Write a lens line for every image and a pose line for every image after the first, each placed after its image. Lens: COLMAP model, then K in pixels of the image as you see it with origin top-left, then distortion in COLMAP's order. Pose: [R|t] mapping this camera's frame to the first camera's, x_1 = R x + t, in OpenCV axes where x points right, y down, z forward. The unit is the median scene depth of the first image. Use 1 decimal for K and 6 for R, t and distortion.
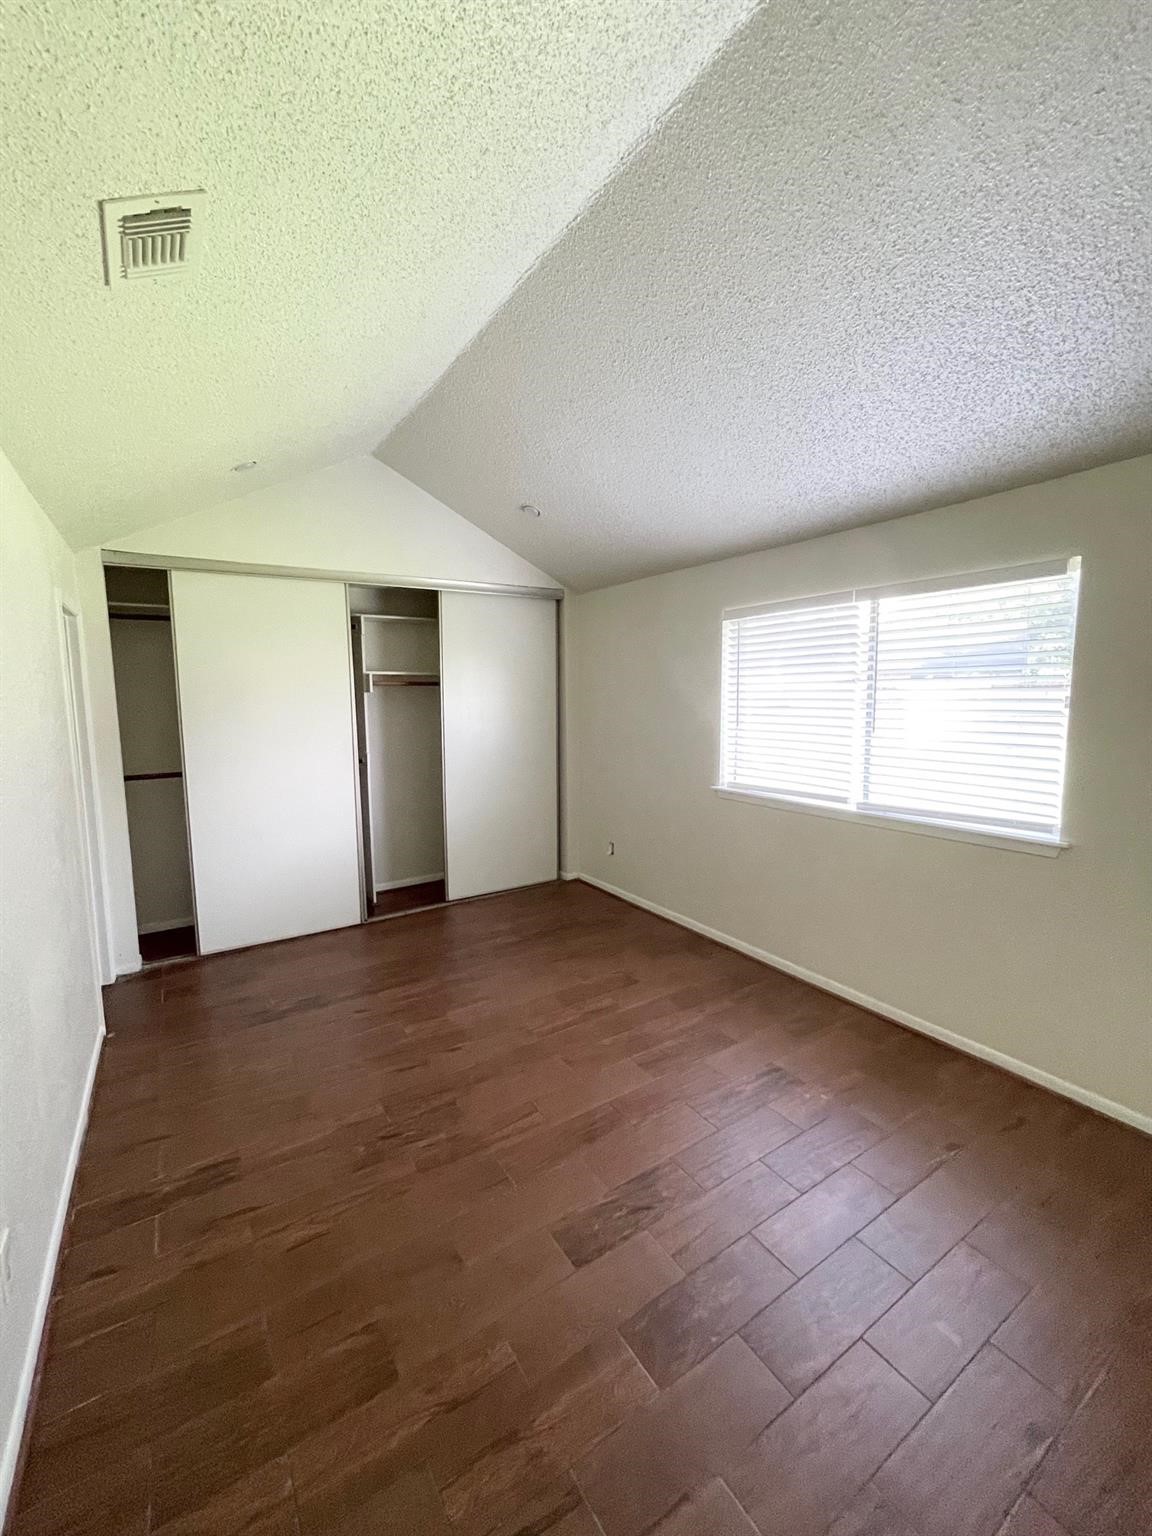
lens RADIAL K [[619.5, 0, 571.4], [0, 619.5, 768.2], [0, 0, 1]] dist [0.006983, -0.000505]
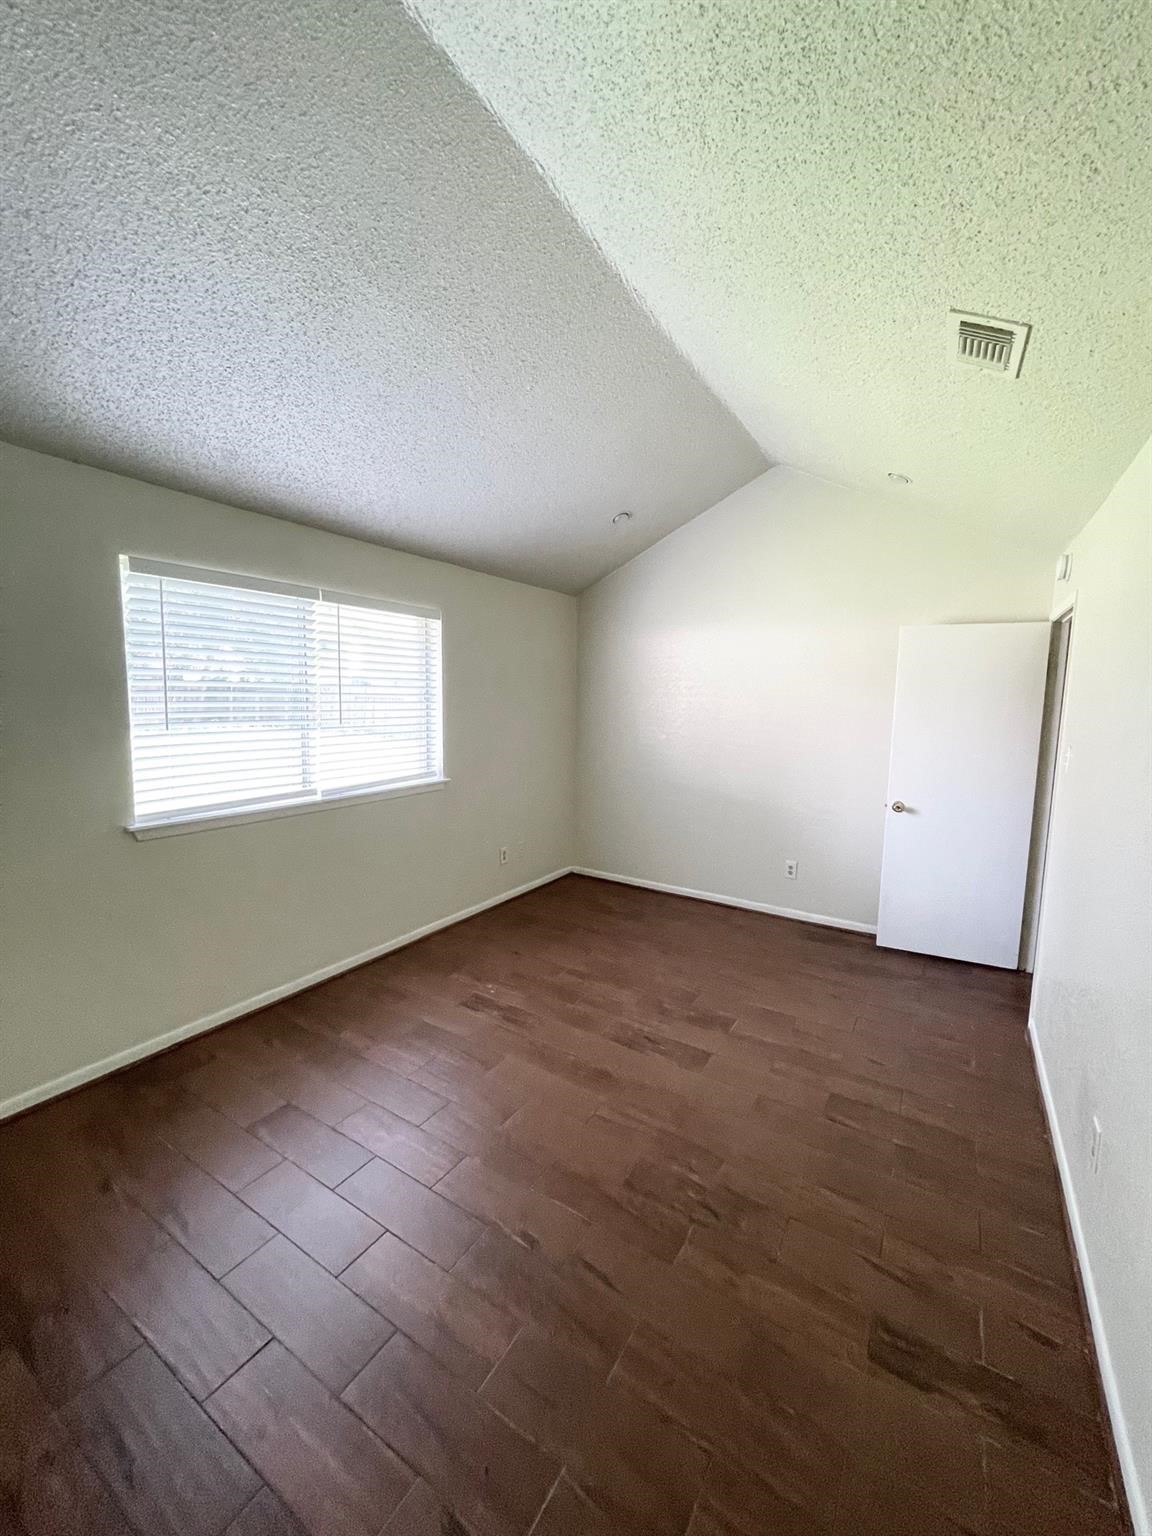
lens RADIAL K [[619.5, 0, 571.4], [0, 619.5, 763.8], [0, 0, 1]] dist [0.006983, -0.000505]
pose [[-0.420629, -0.102410, 0.901434, -0.831012], [0.090556, 0.983907, 0.154035, -0.143344], [-0.902702, 0.146422, -0.404586, 1.290958]]
